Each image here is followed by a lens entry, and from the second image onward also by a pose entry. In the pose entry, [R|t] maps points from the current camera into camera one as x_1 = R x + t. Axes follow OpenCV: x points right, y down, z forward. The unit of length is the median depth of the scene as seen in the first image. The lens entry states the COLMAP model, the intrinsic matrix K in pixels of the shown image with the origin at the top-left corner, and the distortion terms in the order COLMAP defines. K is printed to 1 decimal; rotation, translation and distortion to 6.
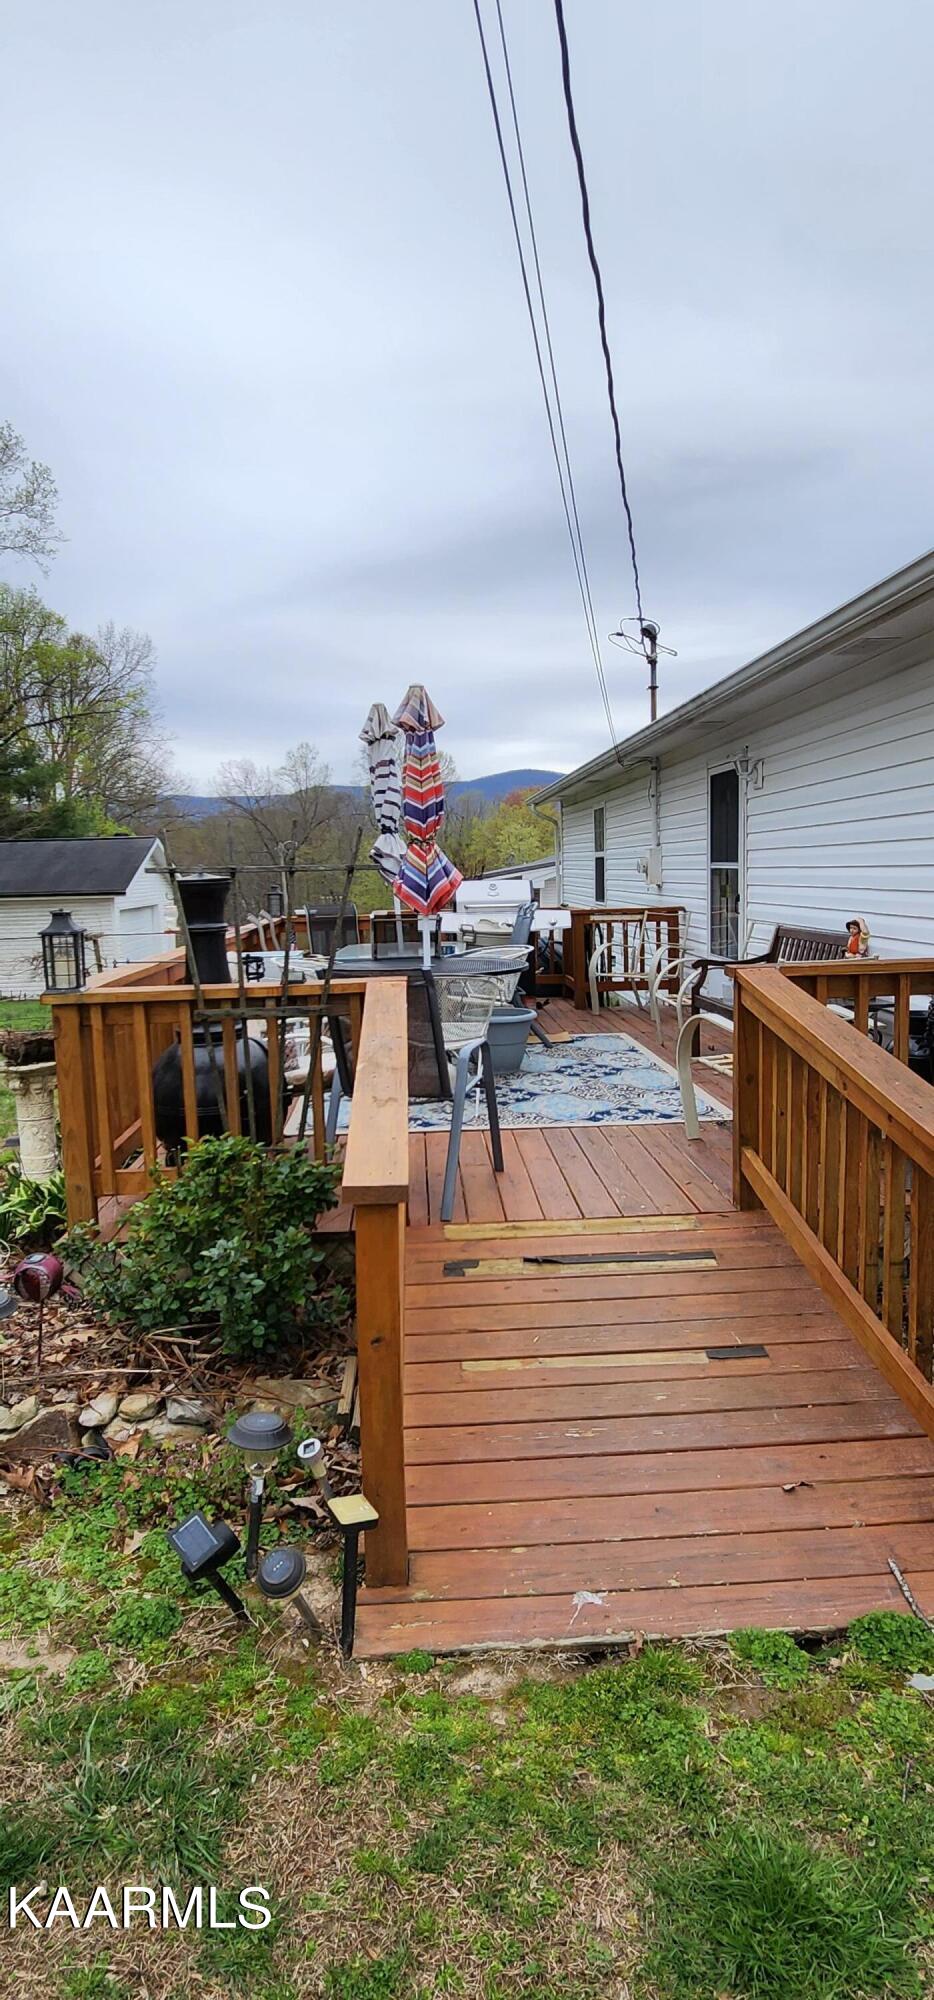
lens RADIAL K [[1014.1, 0, 467.0], [0, 1014.1, 1000.0], [0, 0, 1]] dist [-0.000921, -0.000043]
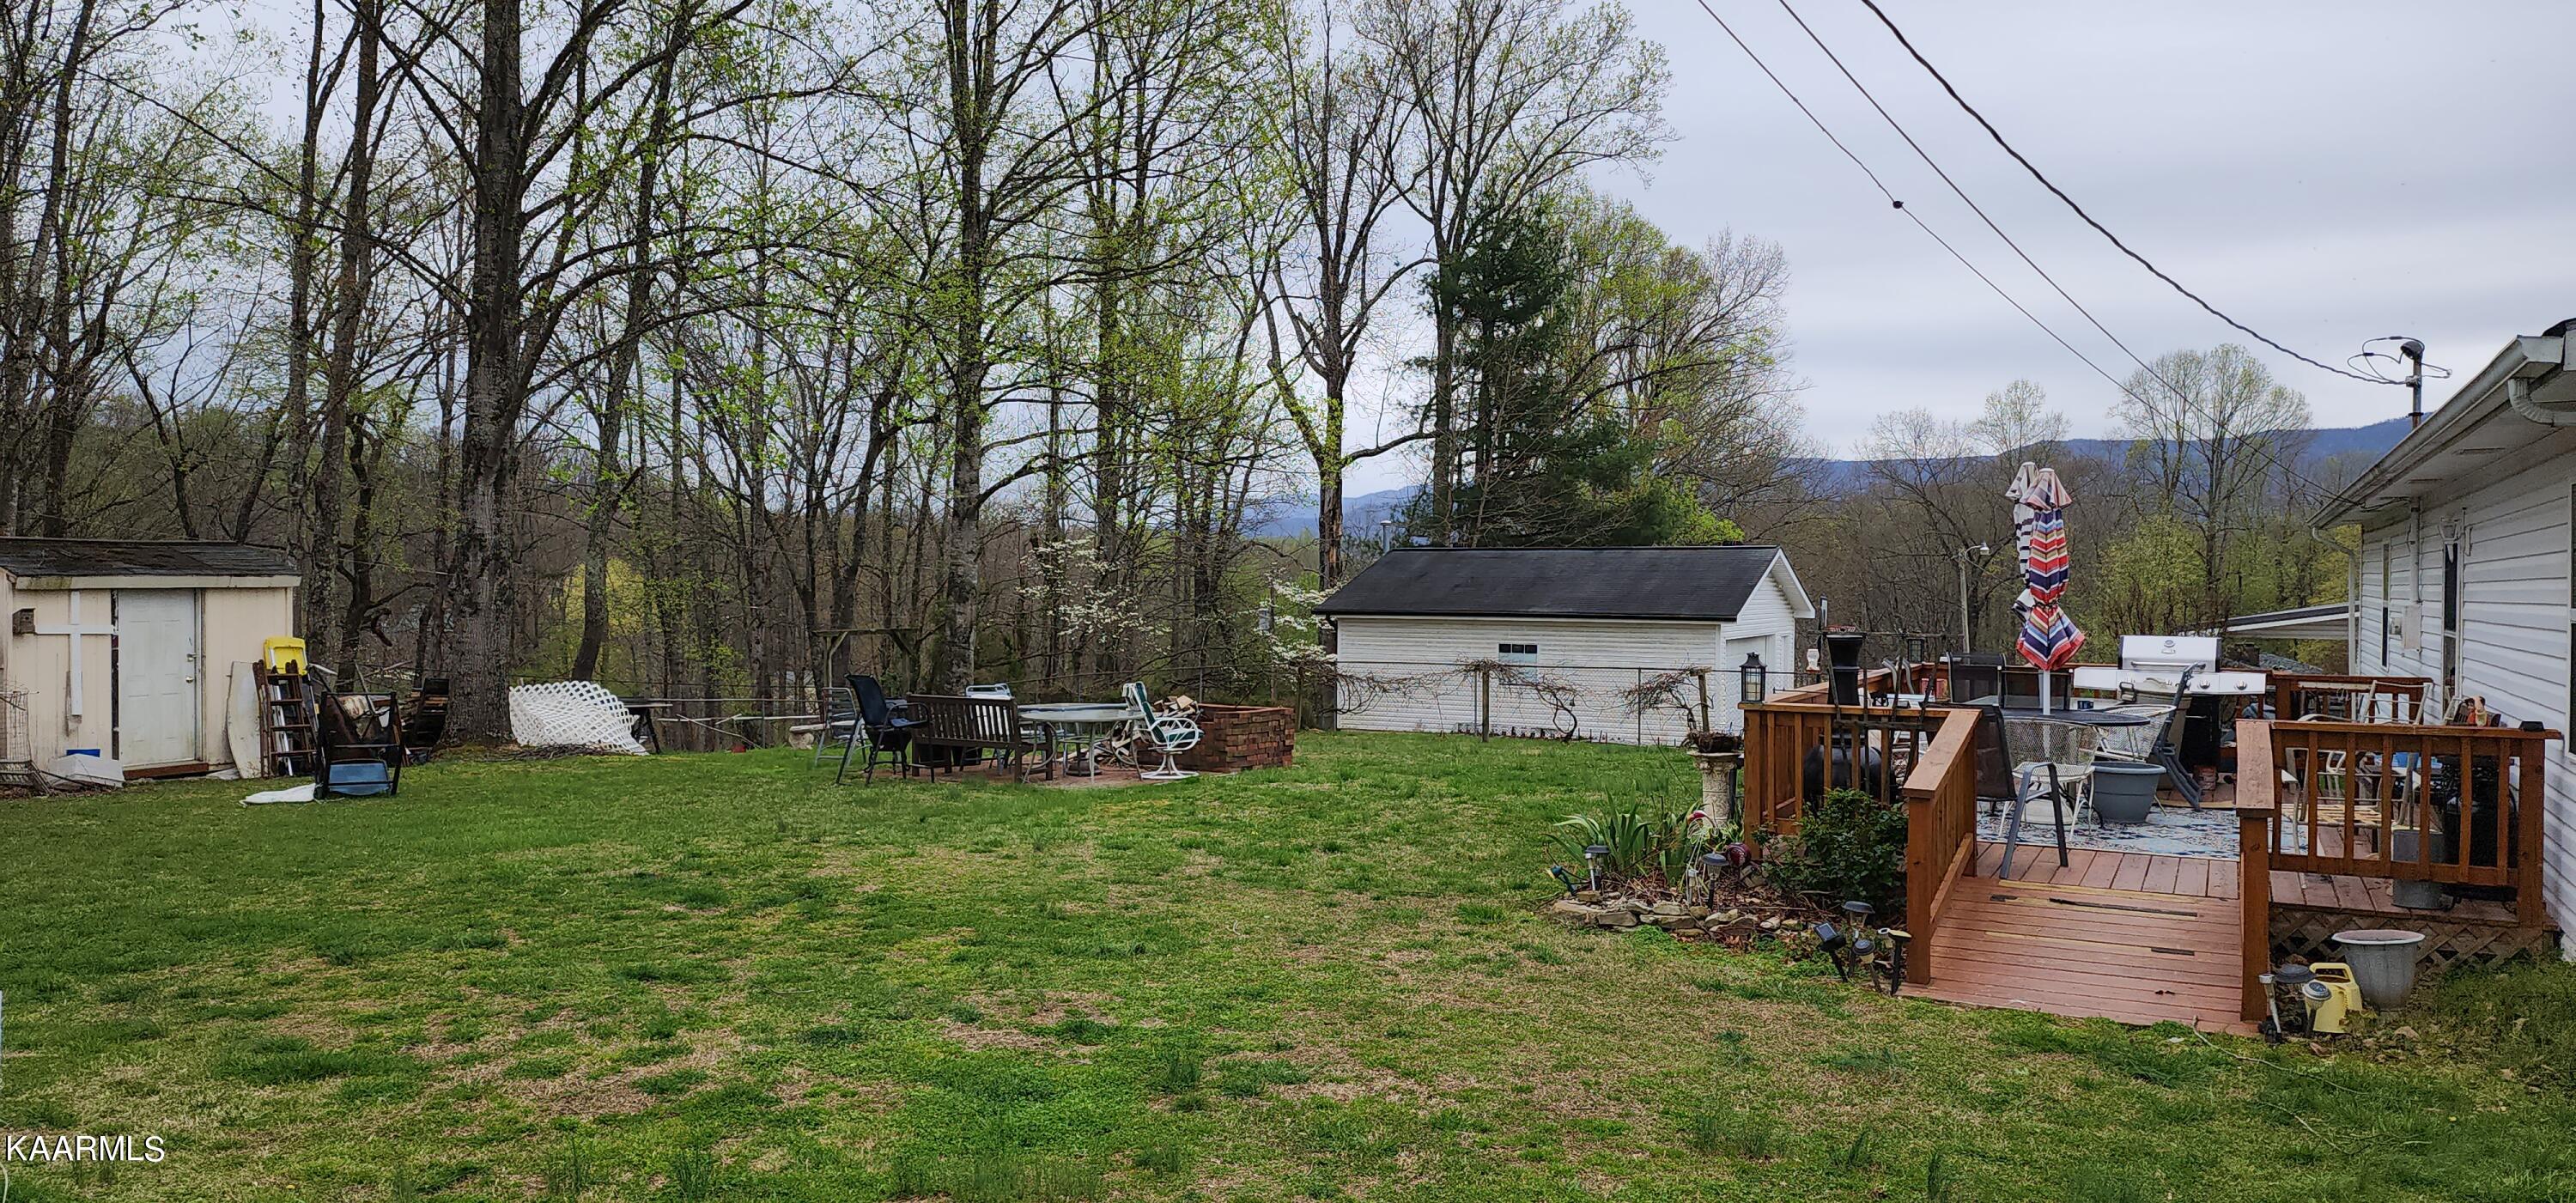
lens RADIAL K [[1596.4, 0, 1285.1], [0, 1596.4, 581.1], [0, 0, 1]] dist [0.070819, -0.059493]
pose [[0.834424, 0.028227, -0.550400, 0.163358], [-0.095570, 0.990968, -0.094066, 0.046877], [0.542774, 0.131092, 0.829585, -0.656365]]
